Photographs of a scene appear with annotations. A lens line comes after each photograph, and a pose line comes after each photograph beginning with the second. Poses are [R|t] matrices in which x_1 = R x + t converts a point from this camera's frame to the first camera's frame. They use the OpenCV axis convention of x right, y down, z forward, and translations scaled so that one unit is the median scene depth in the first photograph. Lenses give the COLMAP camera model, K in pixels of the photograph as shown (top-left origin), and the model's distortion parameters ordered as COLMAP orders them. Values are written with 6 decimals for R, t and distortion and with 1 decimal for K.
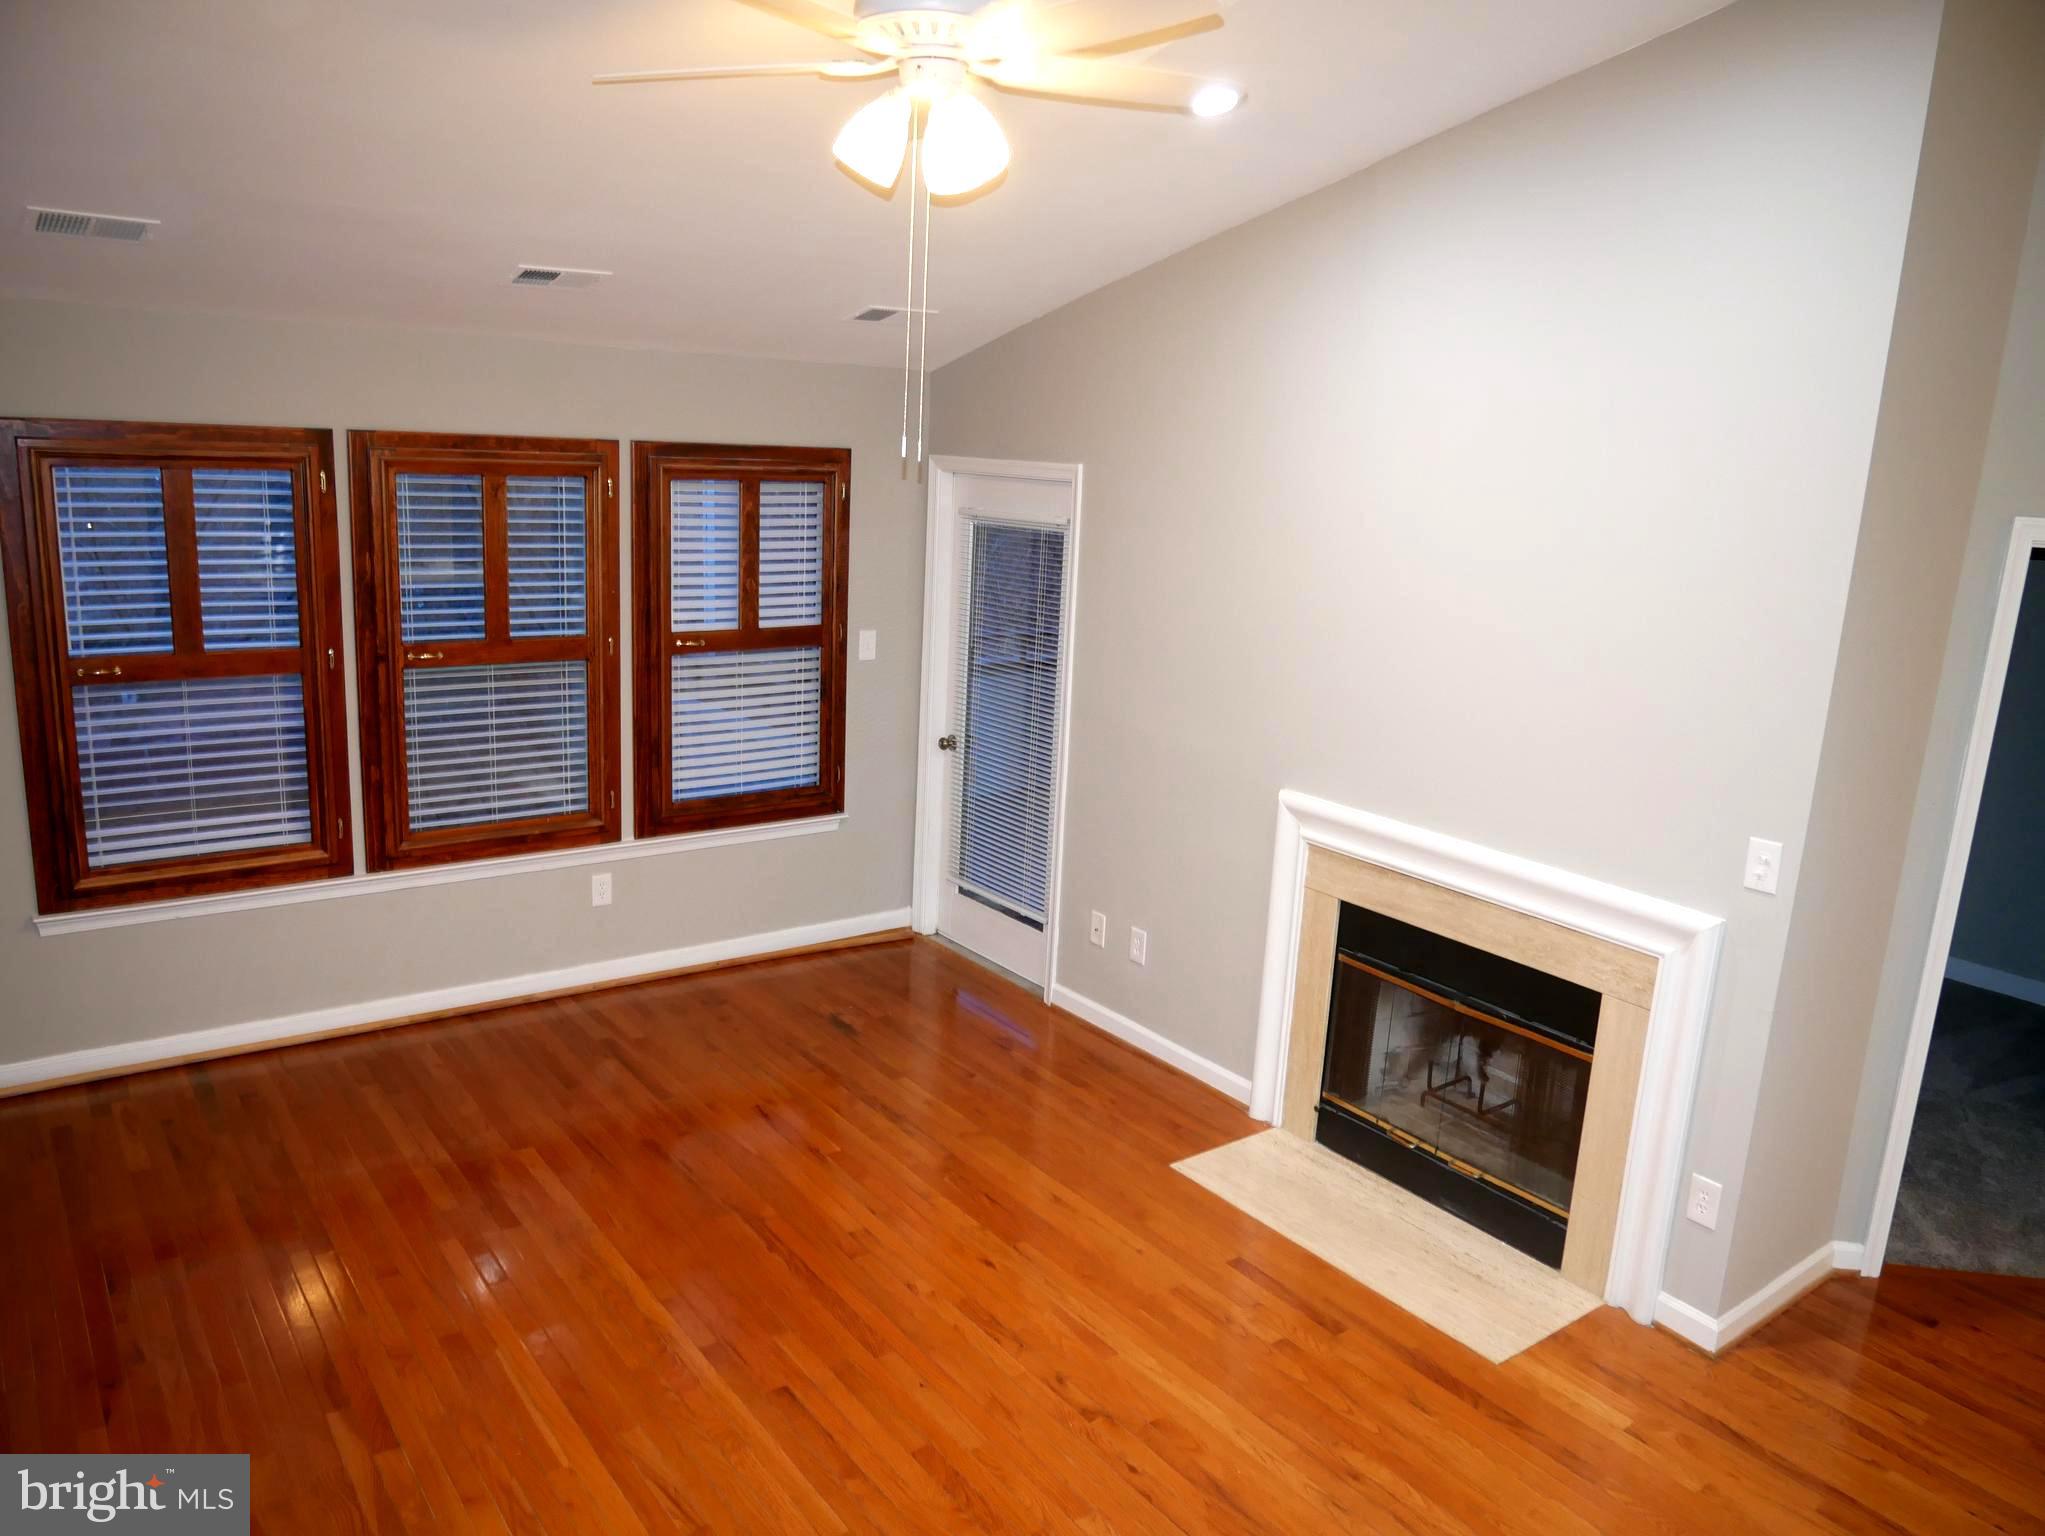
lens RADIAL K [[1467.6, 0, 1034.8], [0, 1467.6, 774.2], [0, 0, 1]] dist [-0.059406, 0.033622]
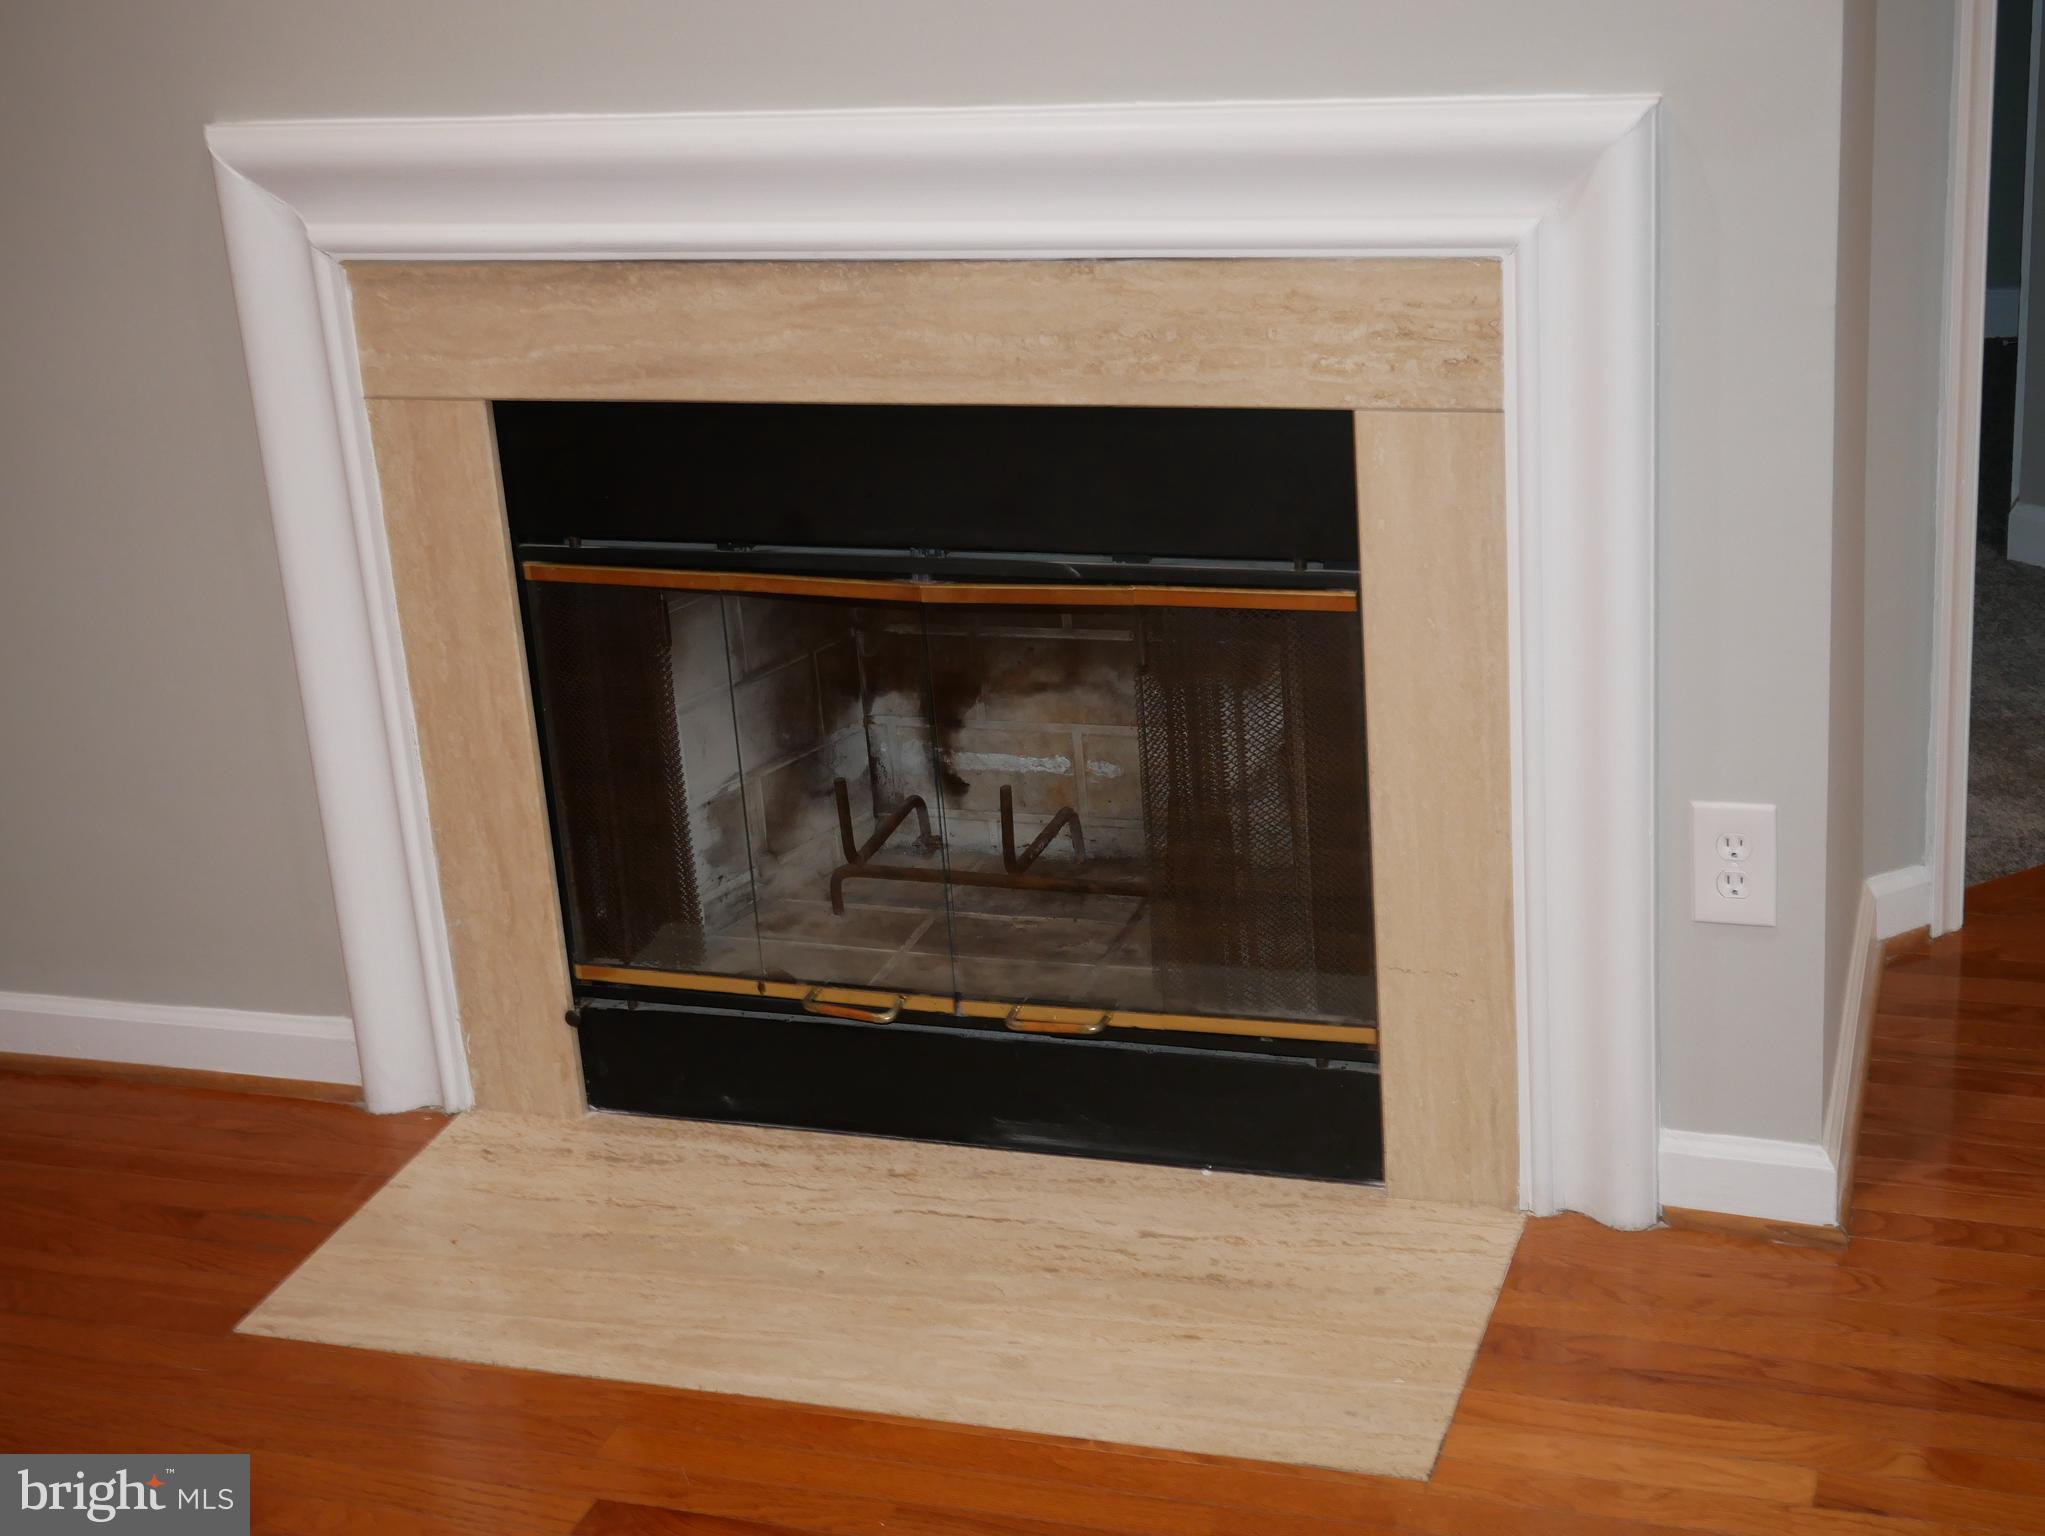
lens RADIAL K [[3100.9, 0, 1022.5], [0, 3100.9, 768.0], [0, 0, 1]] dist [0.006199, 0.099768]
pose [[0.820392, -0.301377, 0.485931, -0.061574], [0.236513, 0.952572, 0.191487, 0.058807], [-0.520594, -0.042165, 0.852763, 0.329585]]
